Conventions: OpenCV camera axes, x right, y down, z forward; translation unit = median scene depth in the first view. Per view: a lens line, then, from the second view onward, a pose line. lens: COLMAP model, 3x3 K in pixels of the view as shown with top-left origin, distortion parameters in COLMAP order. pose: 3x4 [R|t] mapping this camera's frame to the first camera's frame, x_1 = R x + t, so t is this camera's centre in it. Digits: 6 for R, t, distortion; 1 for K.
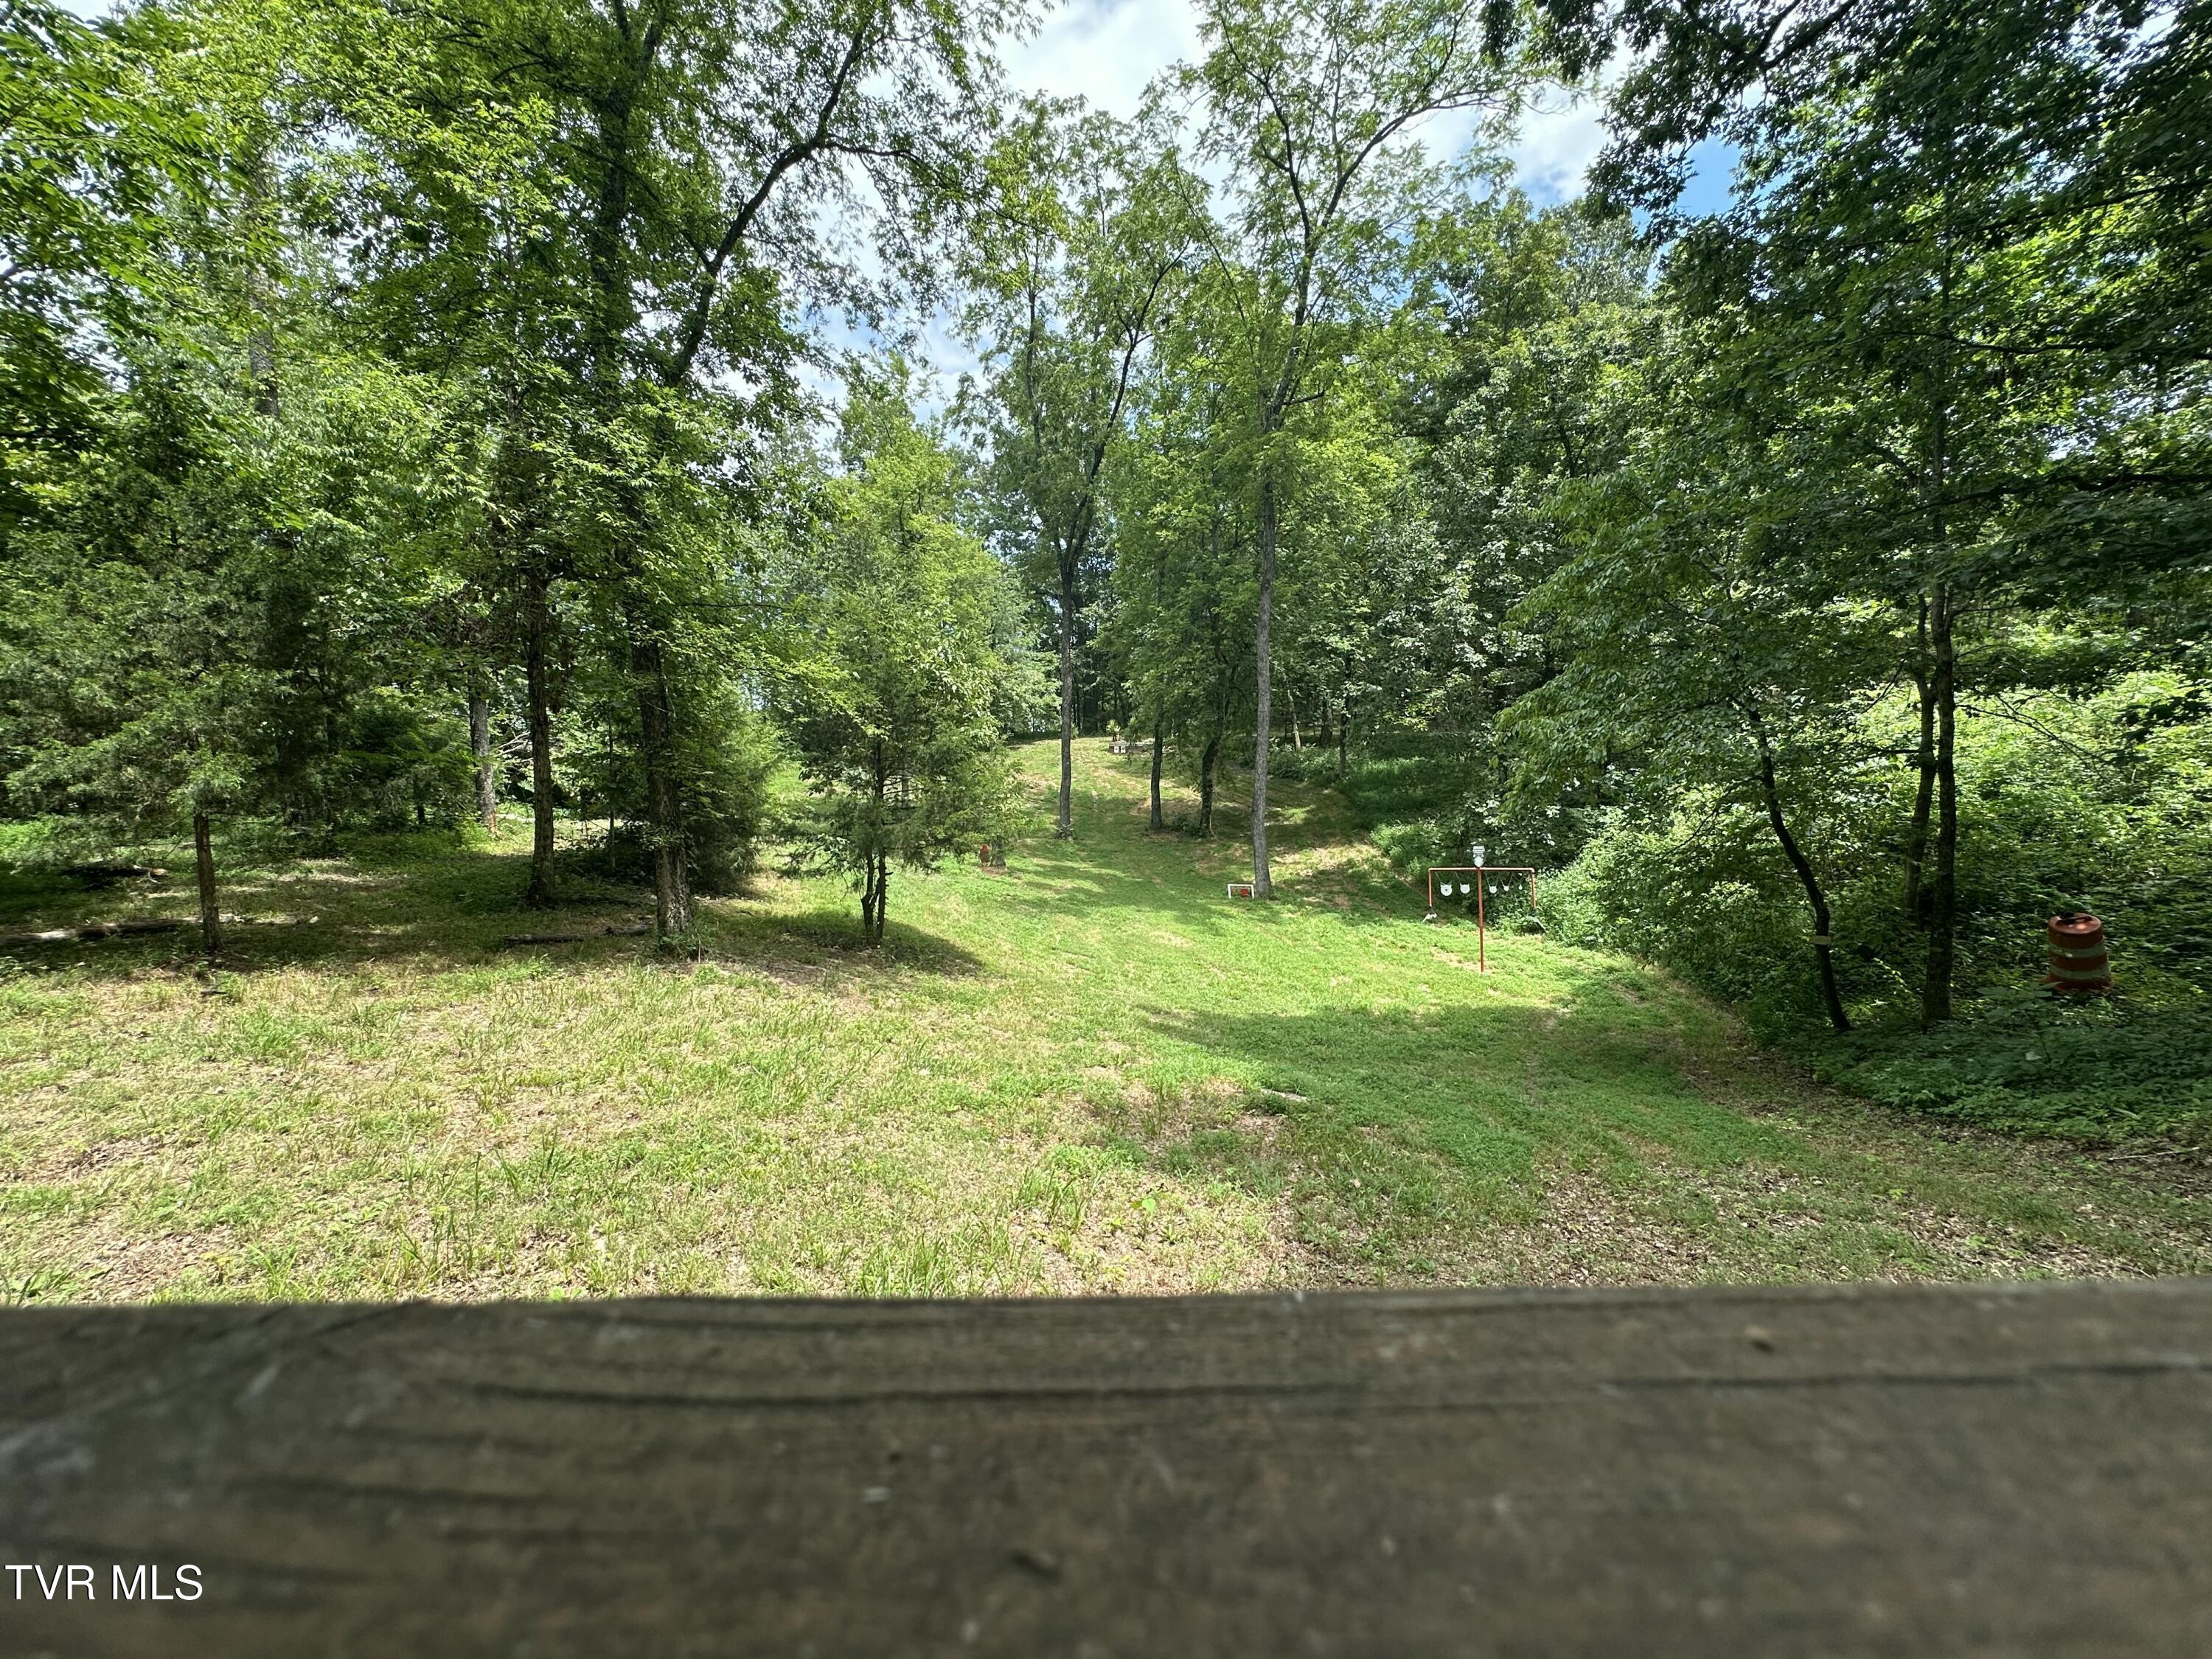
lens RADIAL K [[885.3, 0, 1106.0], [0, 885.3, 829.5], [0, 0, 1]] dist [-0.006057, 0.000305]
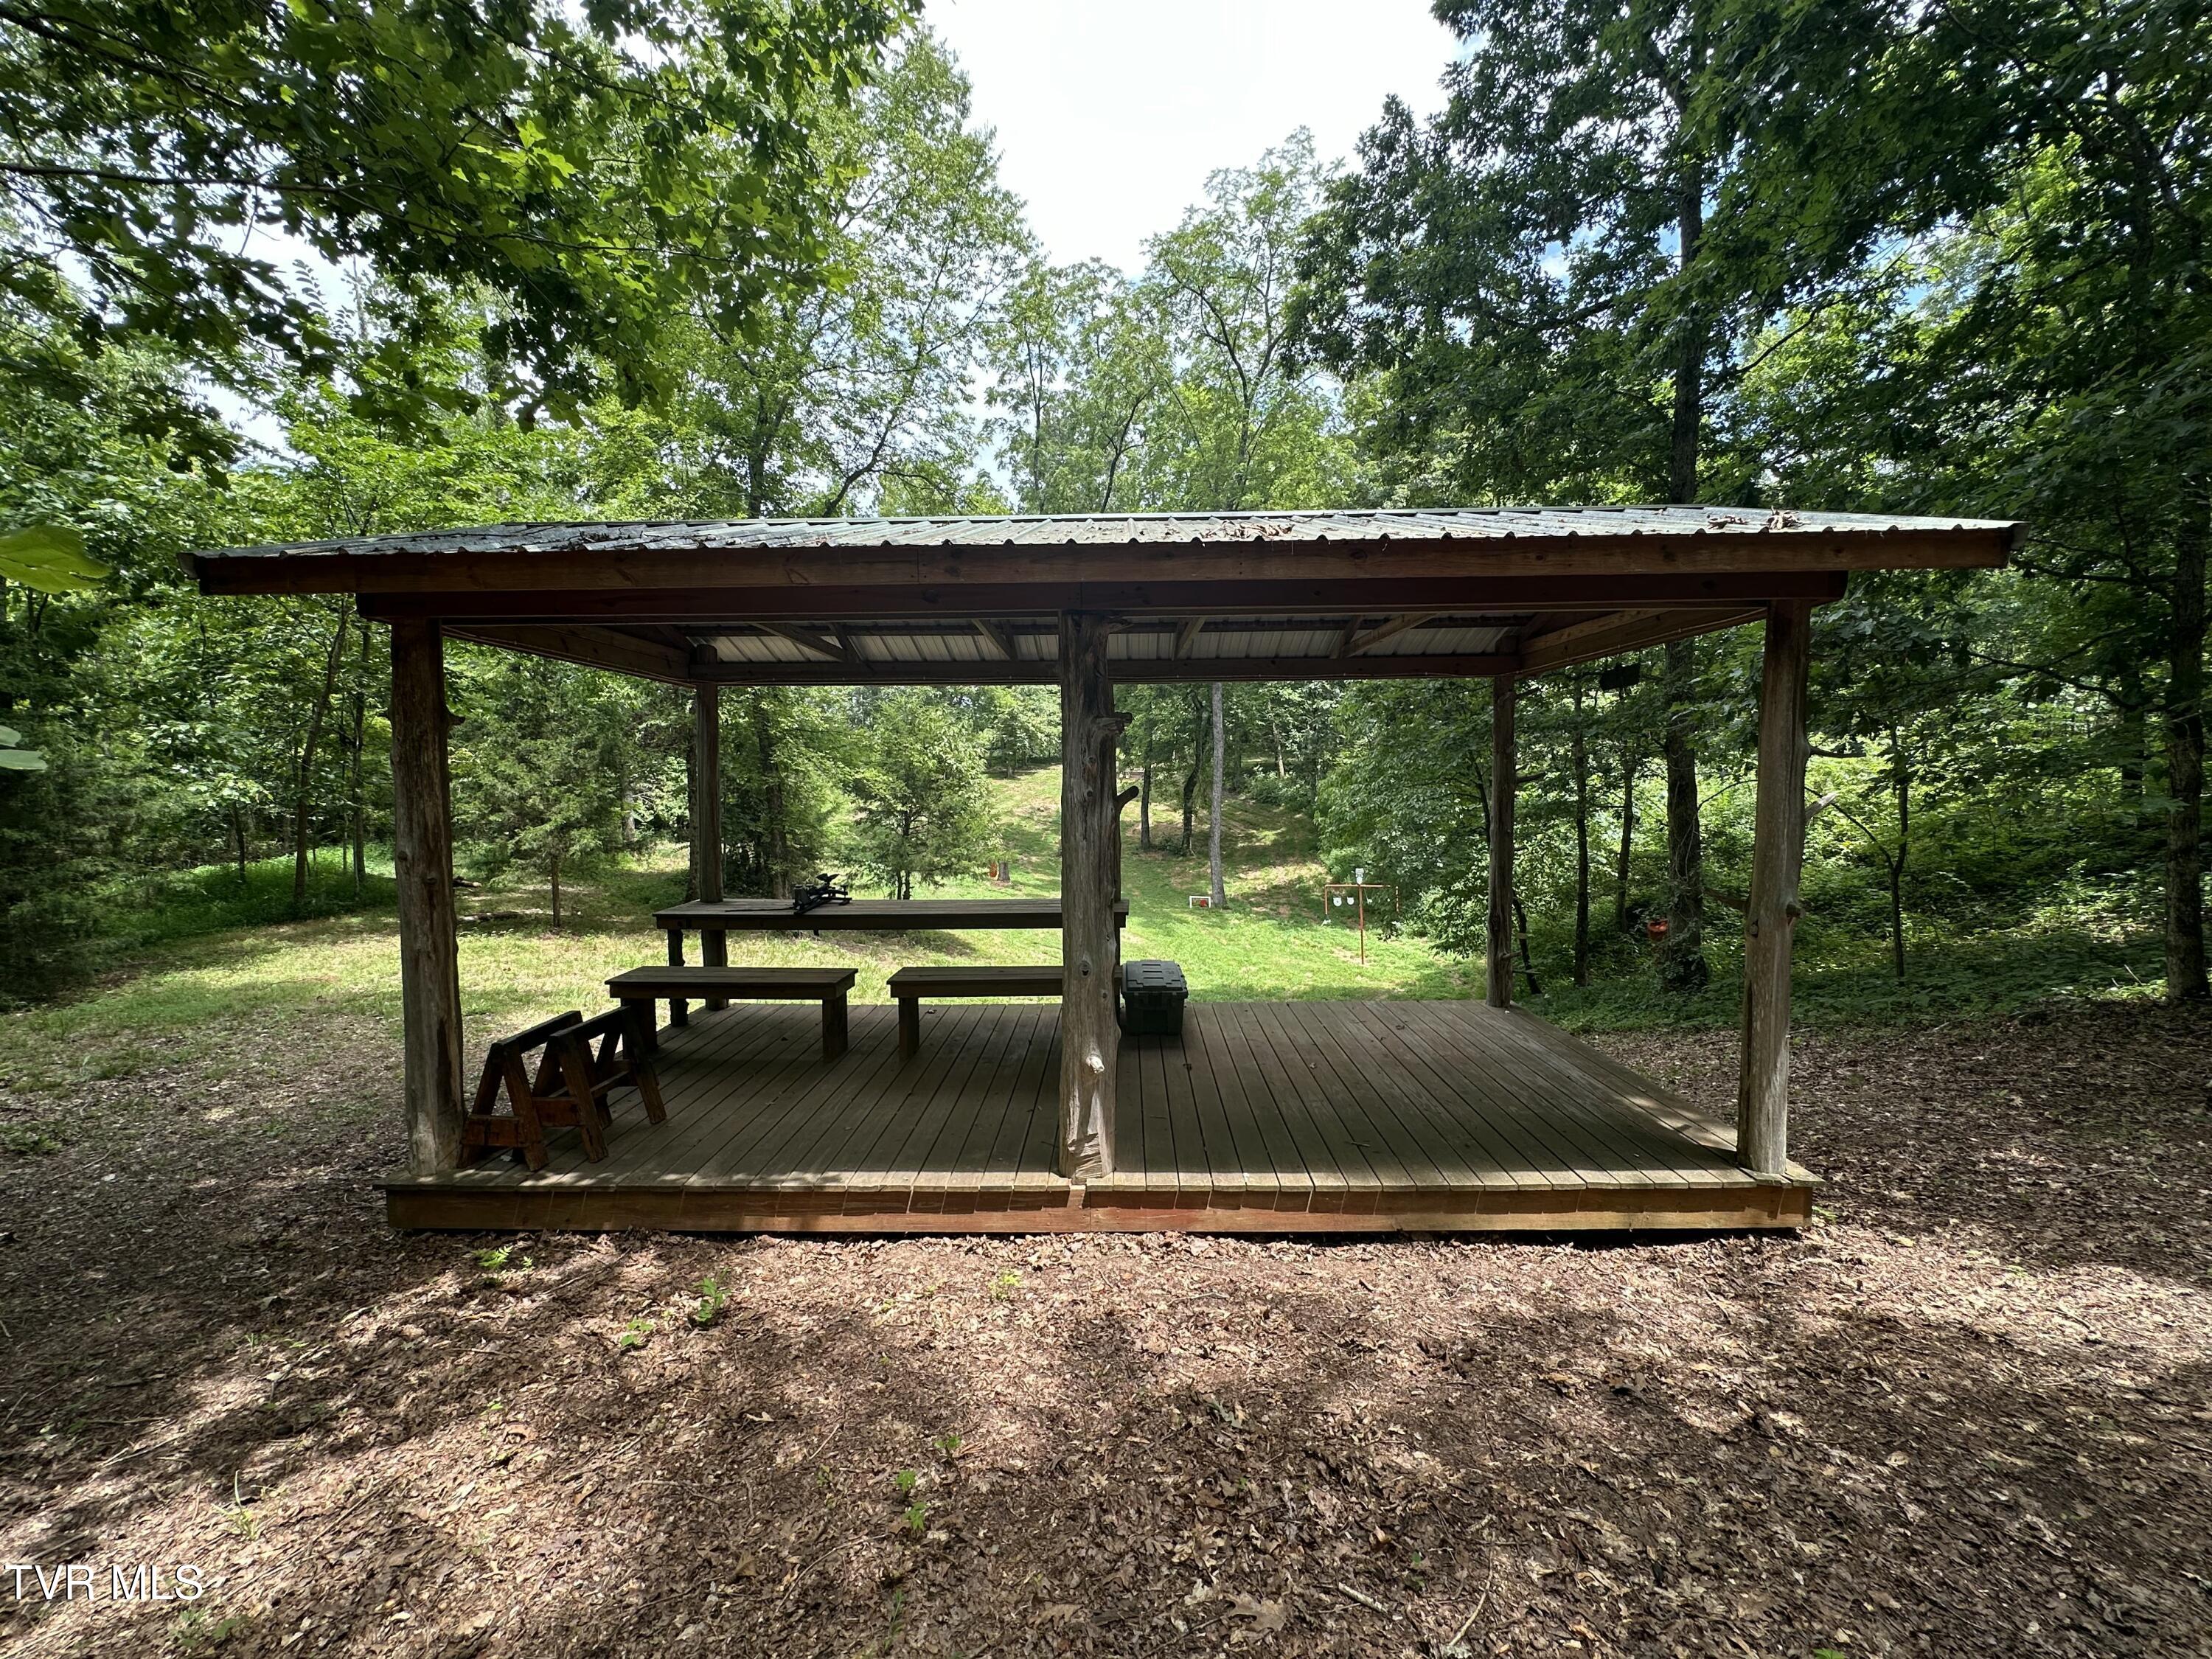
lens RADIAL K [[885.3, 0, 1106.0], [0, 885.3, 829.5], [0, 0, 1]] dist [-0.006057, 0.000305]
pose [[0.999366, 0.004879, -0.035258, 0.066271], [-0.005331, 0.999905, -0.012747, -0.014889], [0.035193, 0.012927, 0.999297, -0.238320]]
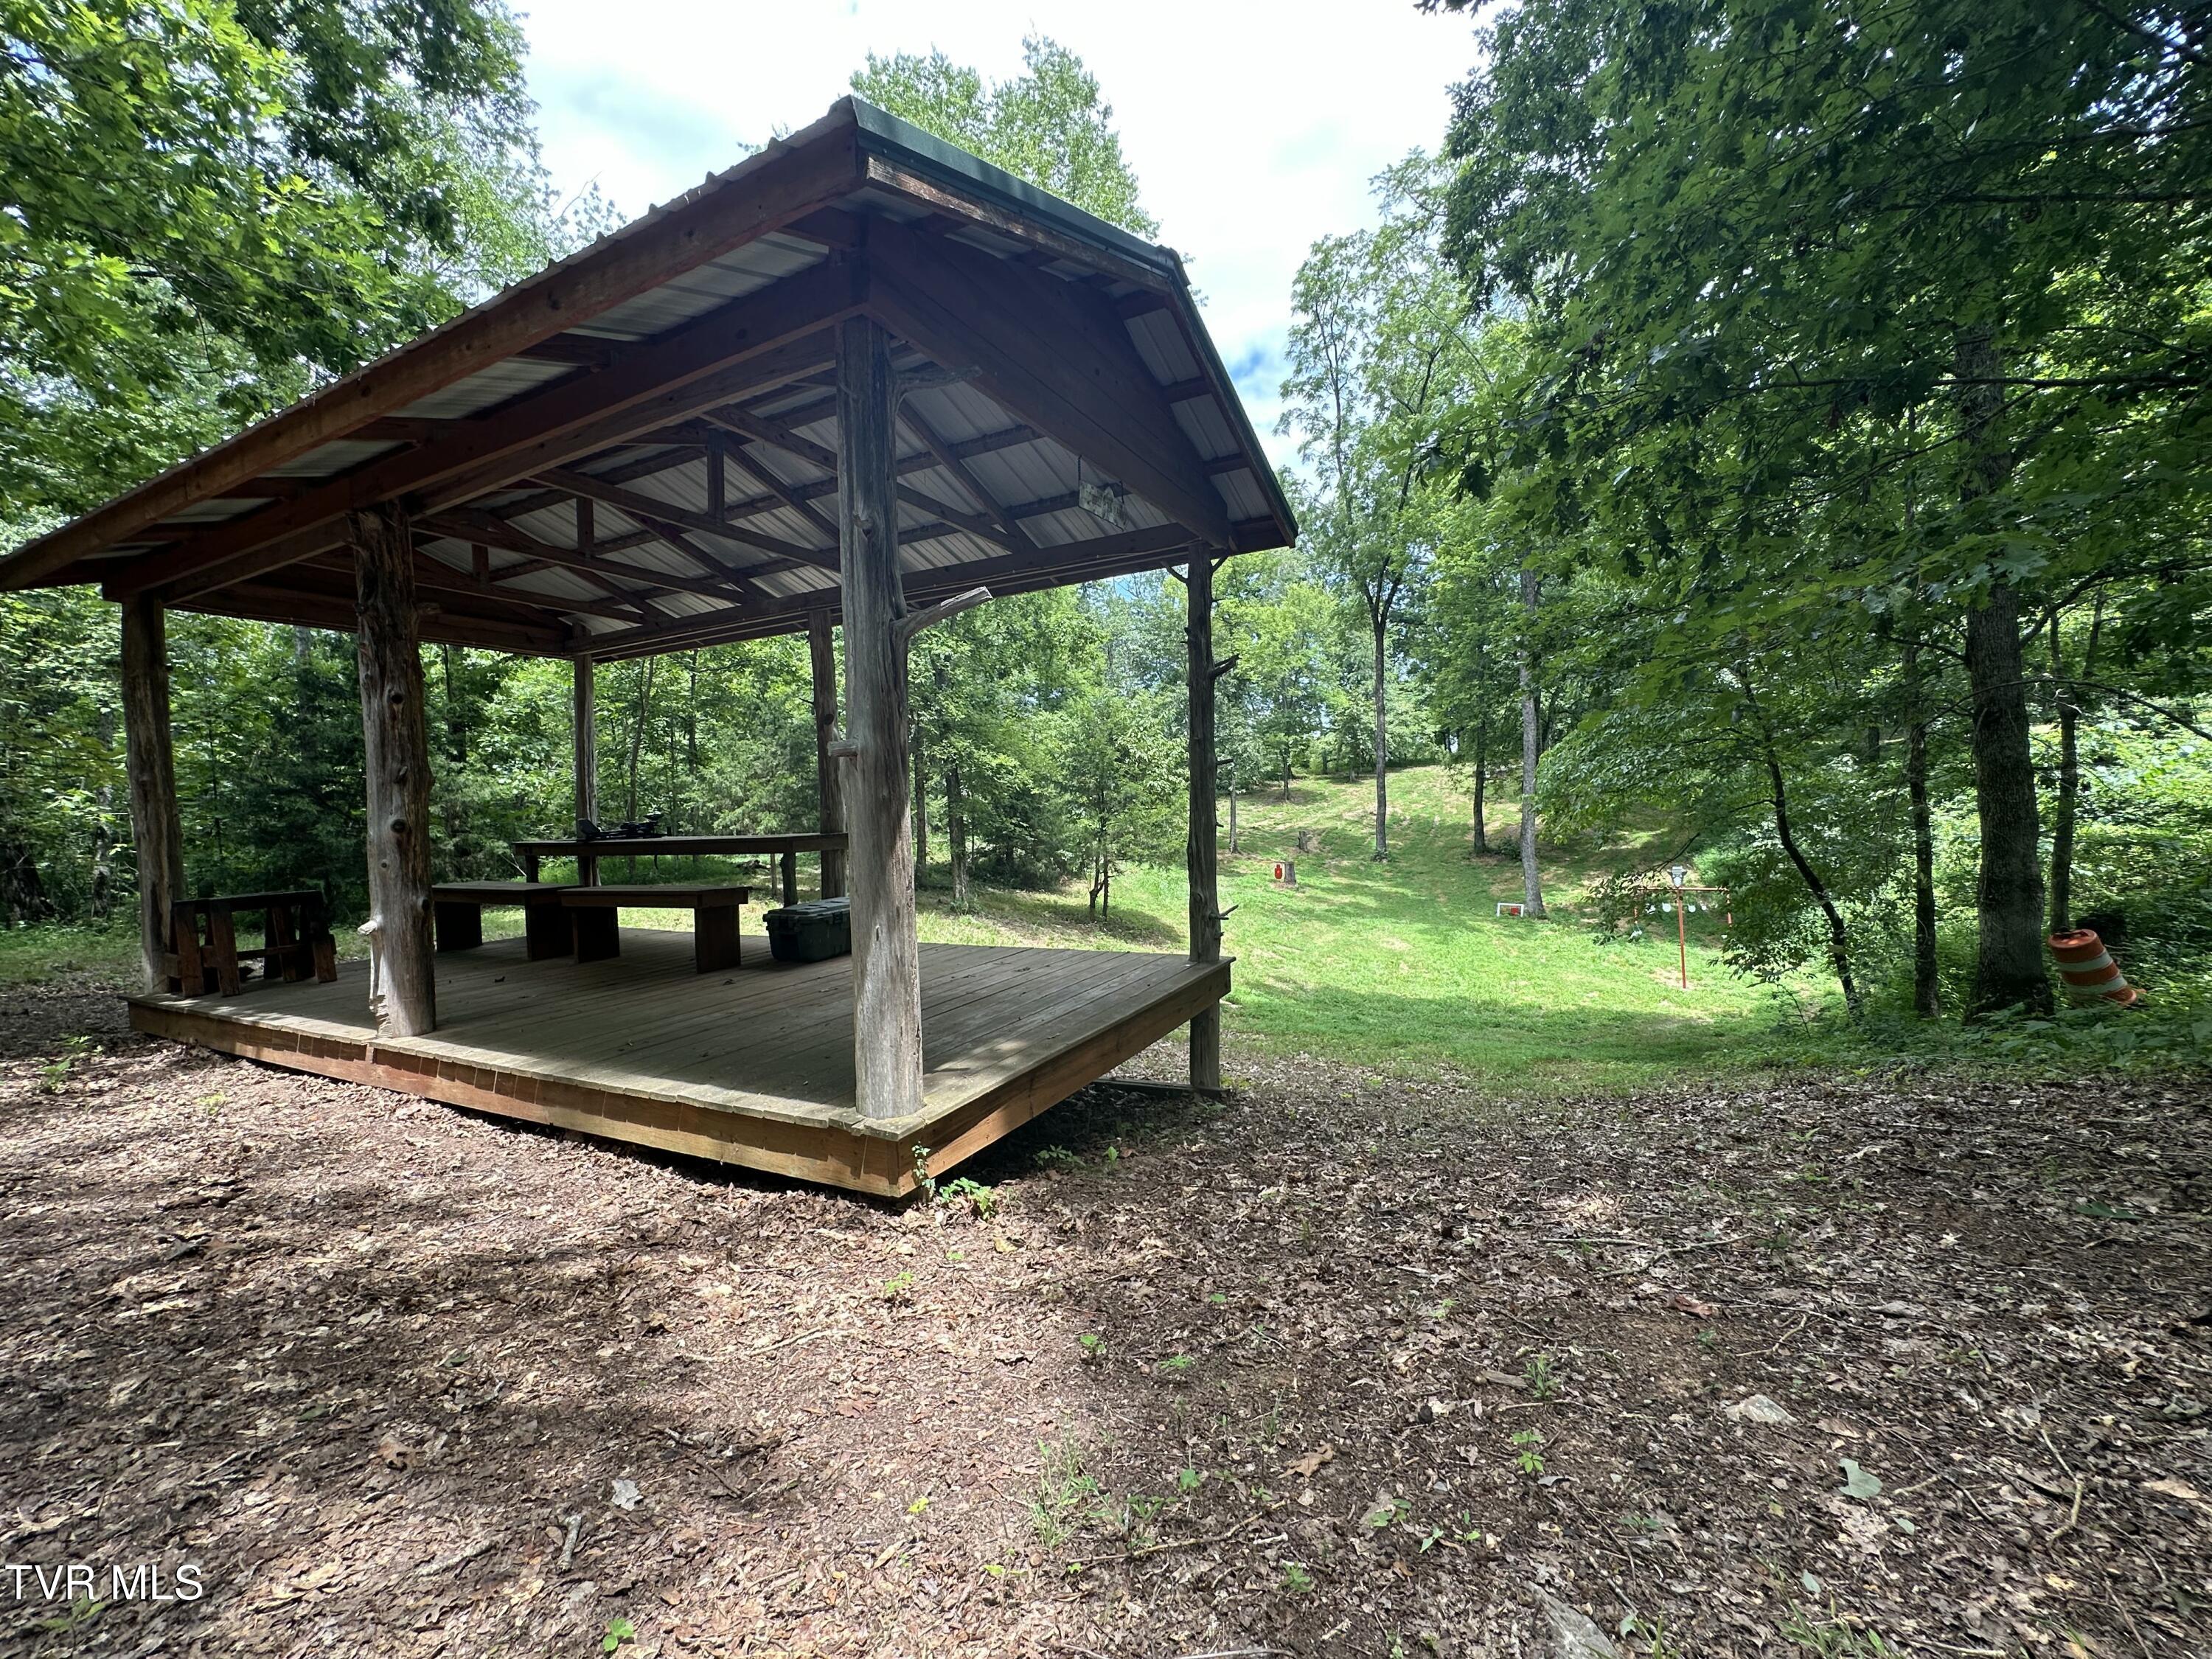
lens RADIAL K [[885.3, 0, 1106.0], [0, 885.3, 829.5], [0, 0, 1]] dist [-0.006057, 0.000305]
pose [[0.881703, -0.007365, -0.471748, 0.231210], [-0.006453, 0.999596, -0.027666, 0.005786], [0.471762, 0.027438, 0.881299, -0.175329]]
